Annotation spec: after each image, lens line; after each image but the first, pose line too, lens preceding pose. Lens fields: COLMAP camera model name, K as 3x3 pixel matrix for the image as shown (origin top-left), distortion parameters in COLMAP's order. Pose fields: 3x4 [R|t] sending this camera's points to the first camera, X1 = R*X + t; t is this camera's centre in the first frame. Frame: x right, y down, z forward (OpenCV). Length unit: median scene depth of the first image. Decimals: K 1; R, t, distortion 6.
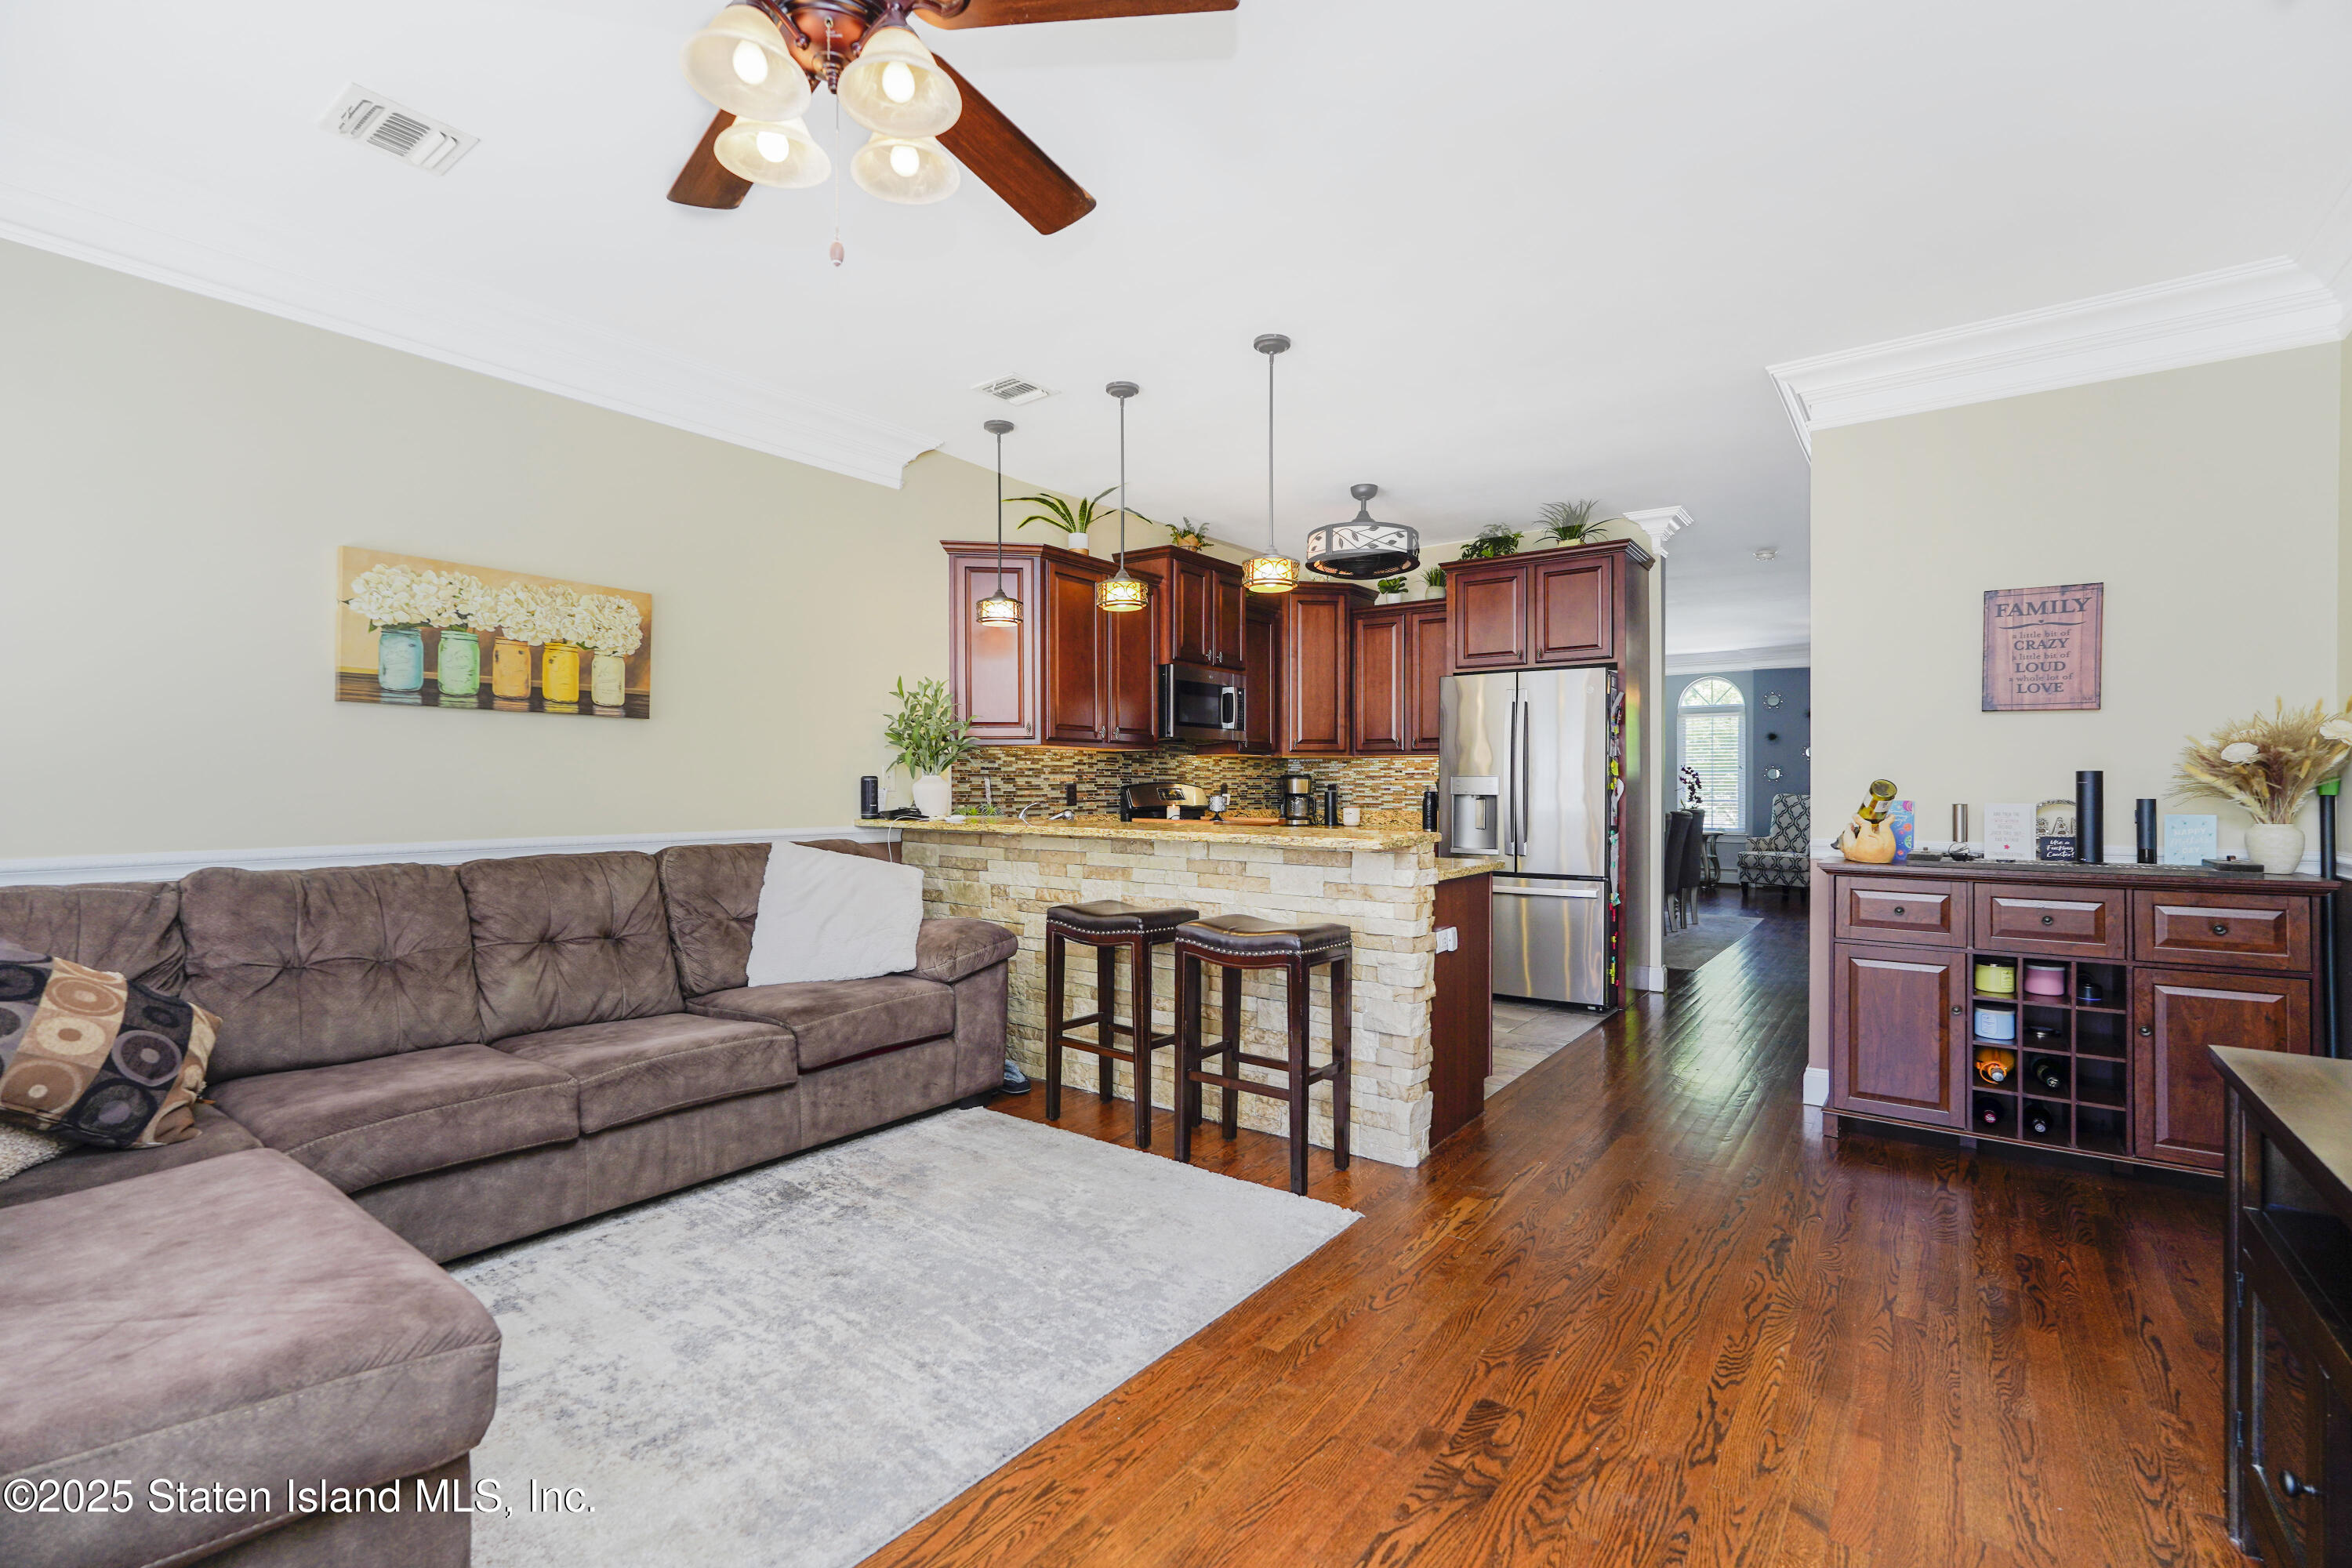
lens RADIAL K [[1019.0, 0, 1211.1], [0, 1019.0, 787.6], [0, 0, 1]] dist [-0.014721, 0.009371]
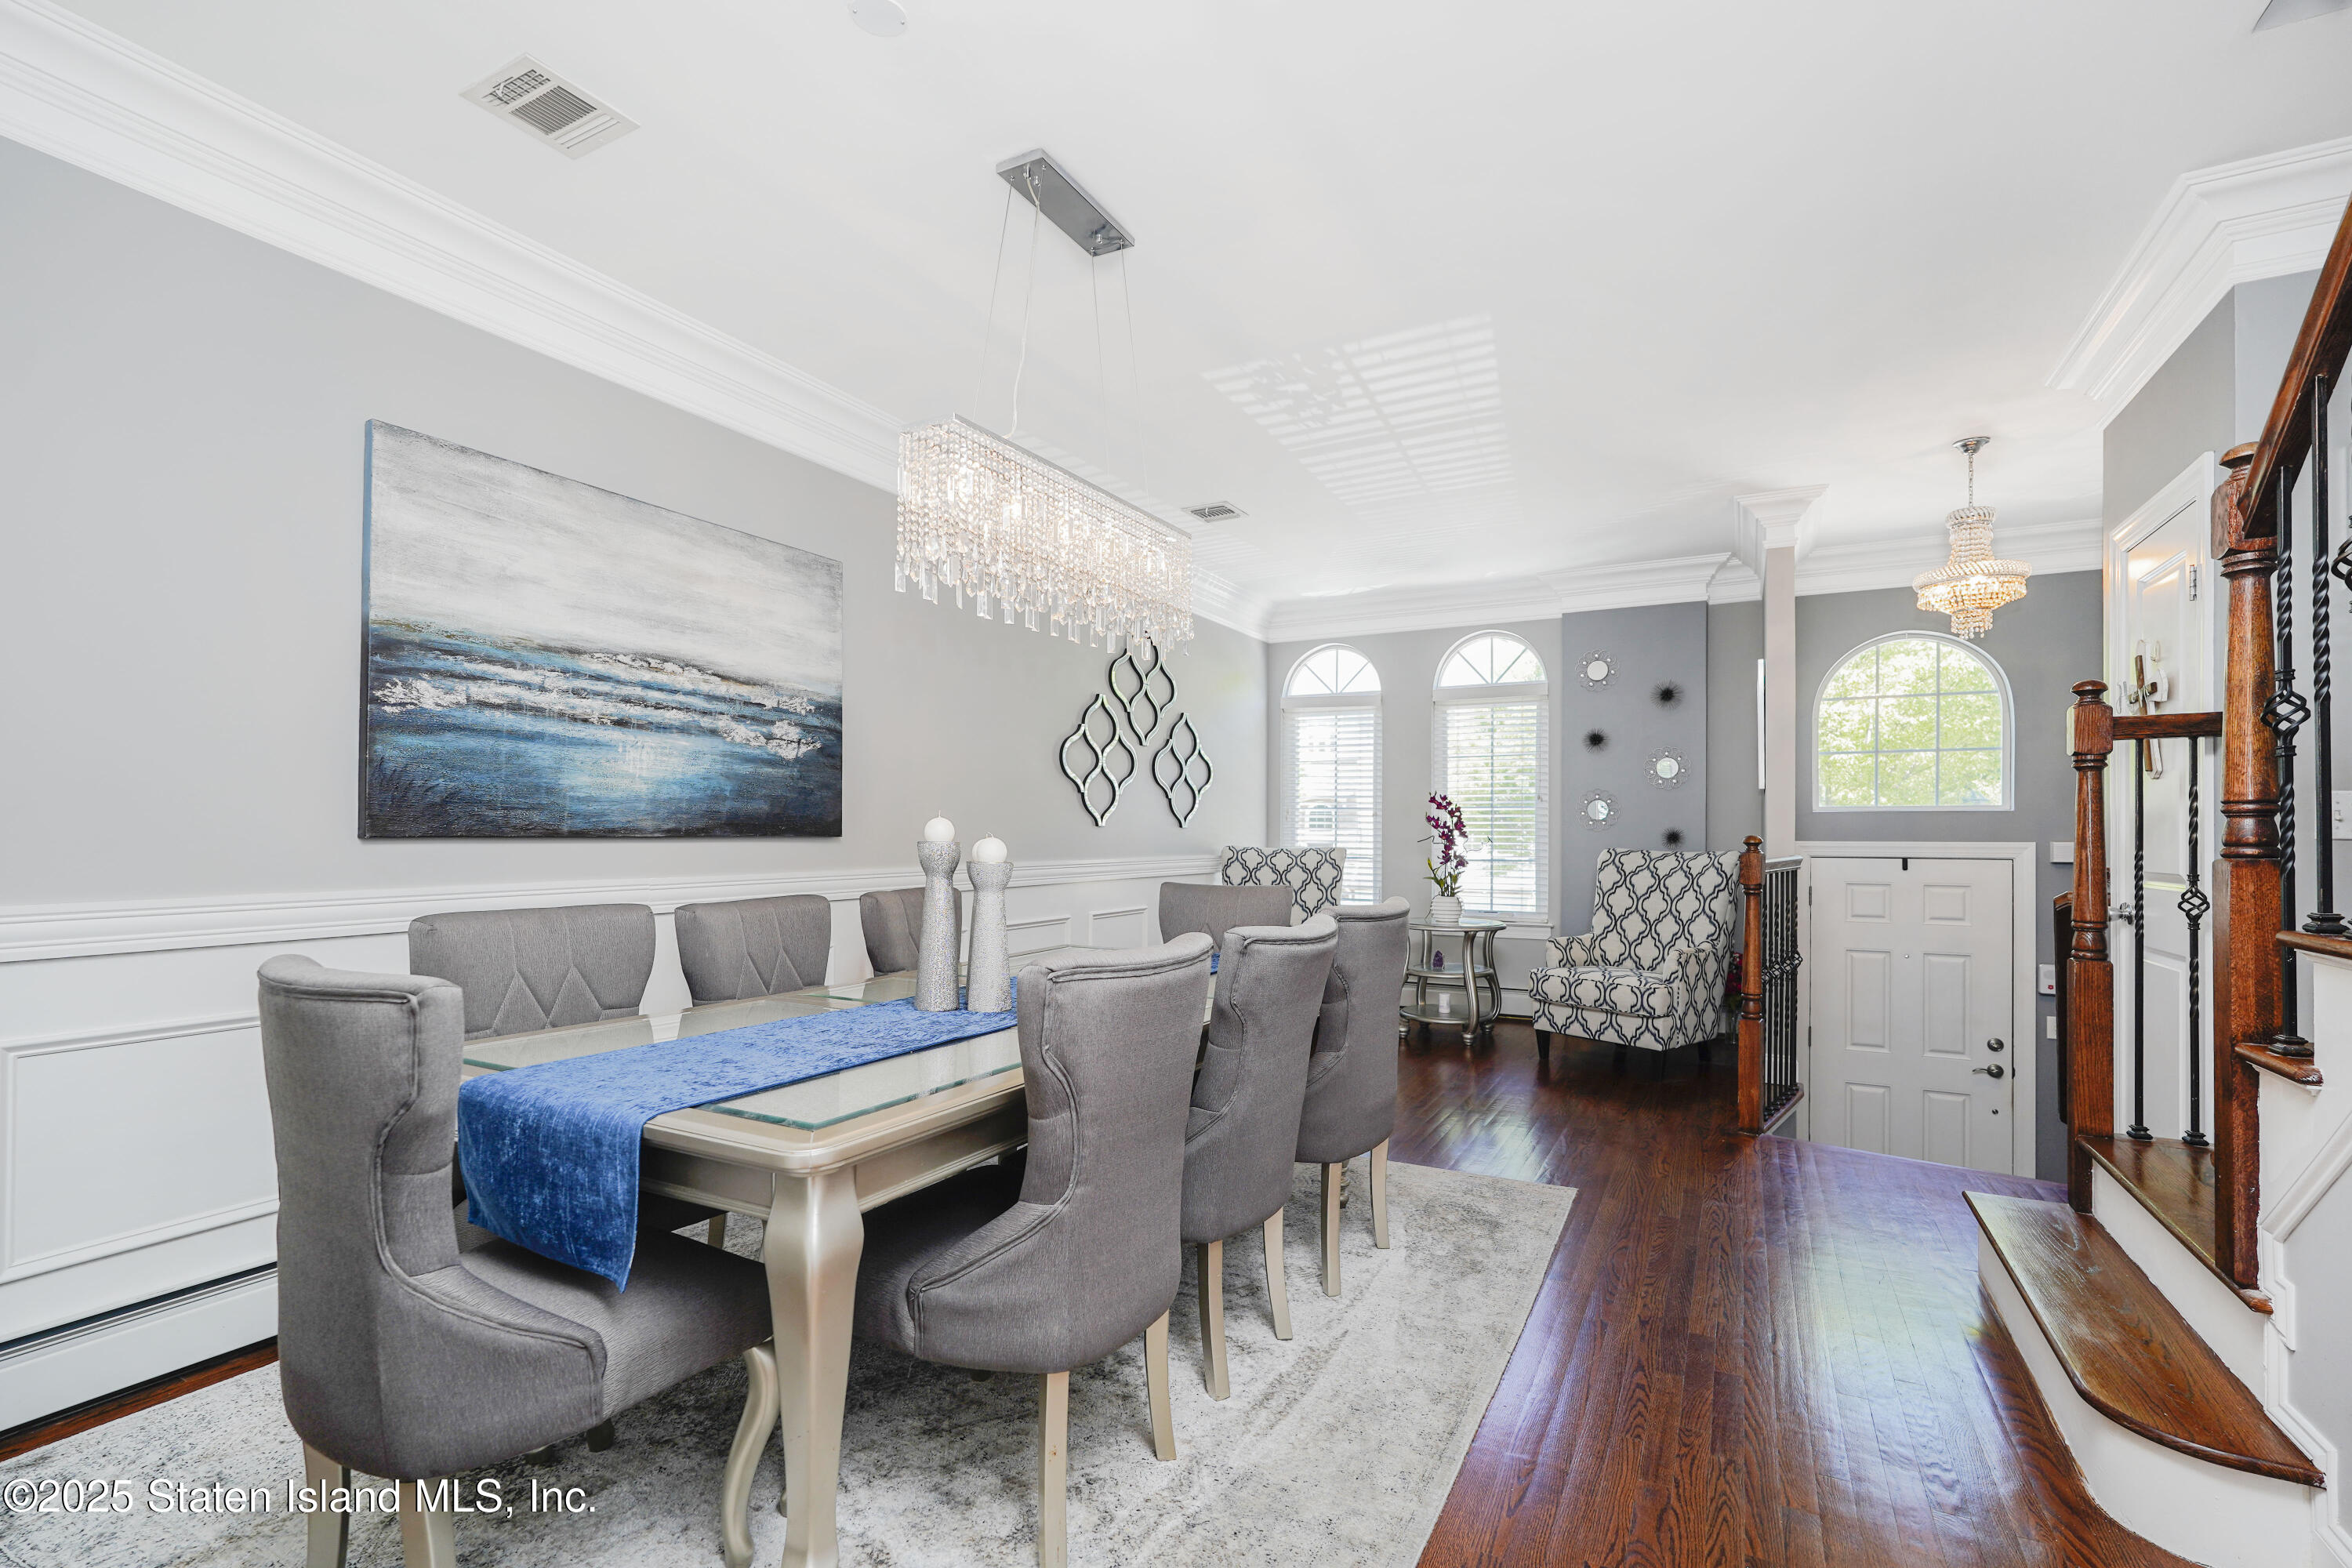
lens RADIAL K [[1039.9, 0, 1175.7], [0, 1039.9, 819.8], [0, 0, 1]] dist [0.000662, 0.000141]
pose [[0.993336, -0.001942, 0.115234, 0.633950], [0.002979, 0.999957, -0.008827, -0.009072], [-0.115212, 0.009111, 0.993299, 1.131954]]
